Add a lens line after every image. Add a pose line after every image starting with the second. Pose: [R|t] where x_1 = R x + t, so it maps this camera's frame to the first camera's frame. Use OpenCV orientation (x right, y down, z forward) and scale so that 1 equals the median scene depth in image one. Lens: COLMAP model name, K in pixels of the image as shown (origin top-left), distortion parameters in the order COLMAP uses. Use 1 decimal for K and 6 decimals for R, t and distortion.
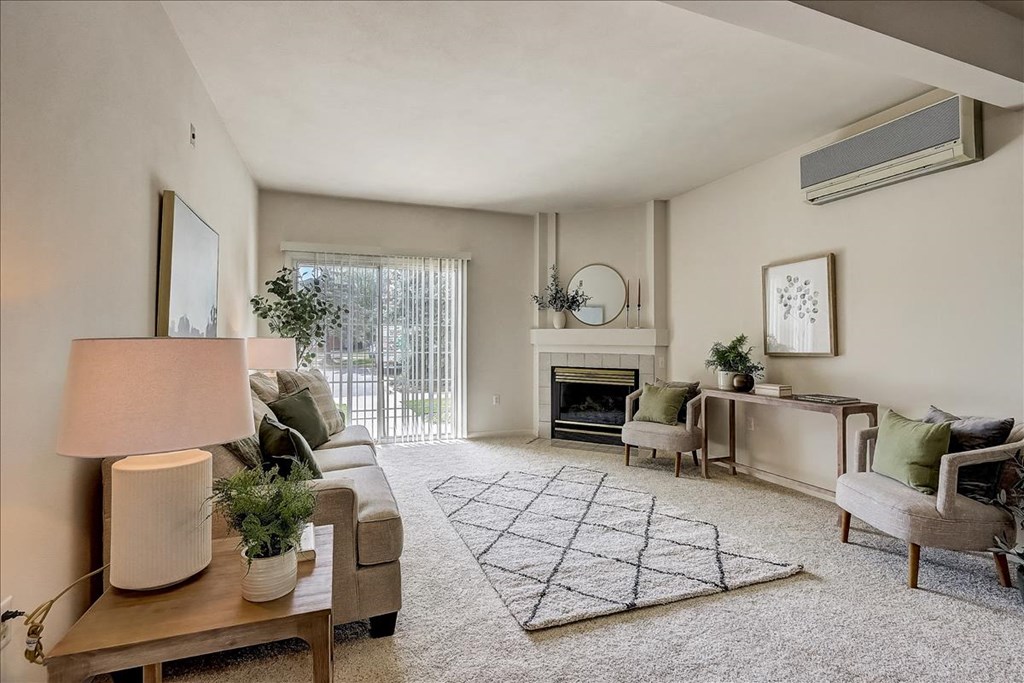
lens RADIAL K [[474.0, 0, 506.6], [0, 474.0, 330.8], [0, 0, 1]] dist [-0.014264, 0.000500]
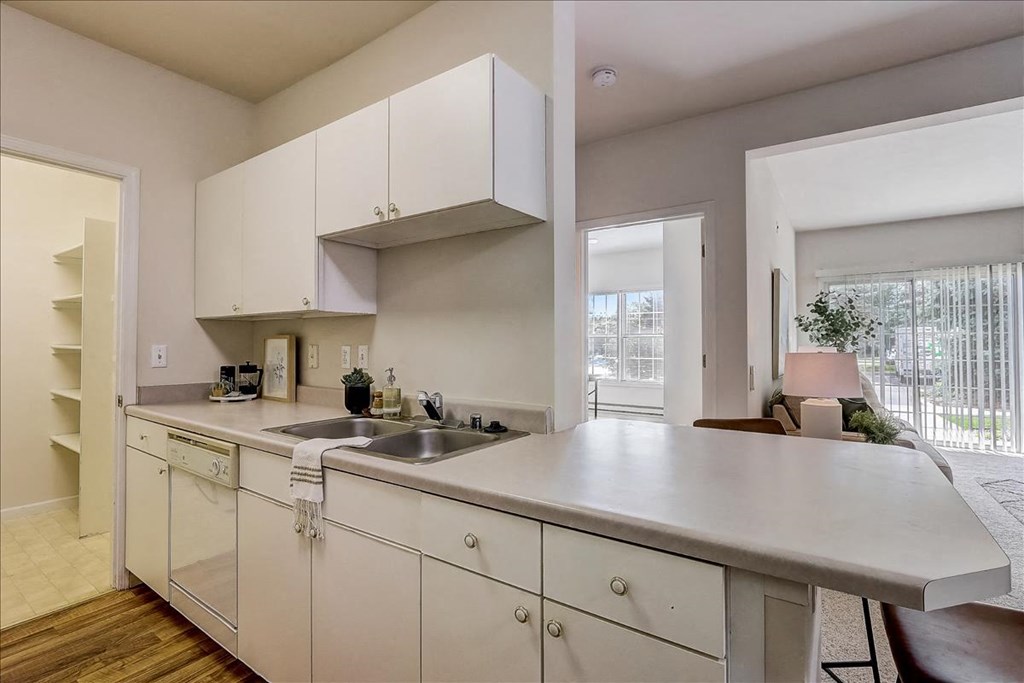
lens RADIAL K [[474.0, 0, 506.6], [0, 474.0, 330.8], [0, 0, 1]] dist [-0.014264, 0.000500]
pose [[0.577294, -0.021498, -0.816253, 0.078528], [0.016430, 0.999757, -0.014711, -0.021873], [0.816371, -0.004919, 0.577507, -0.429786]]
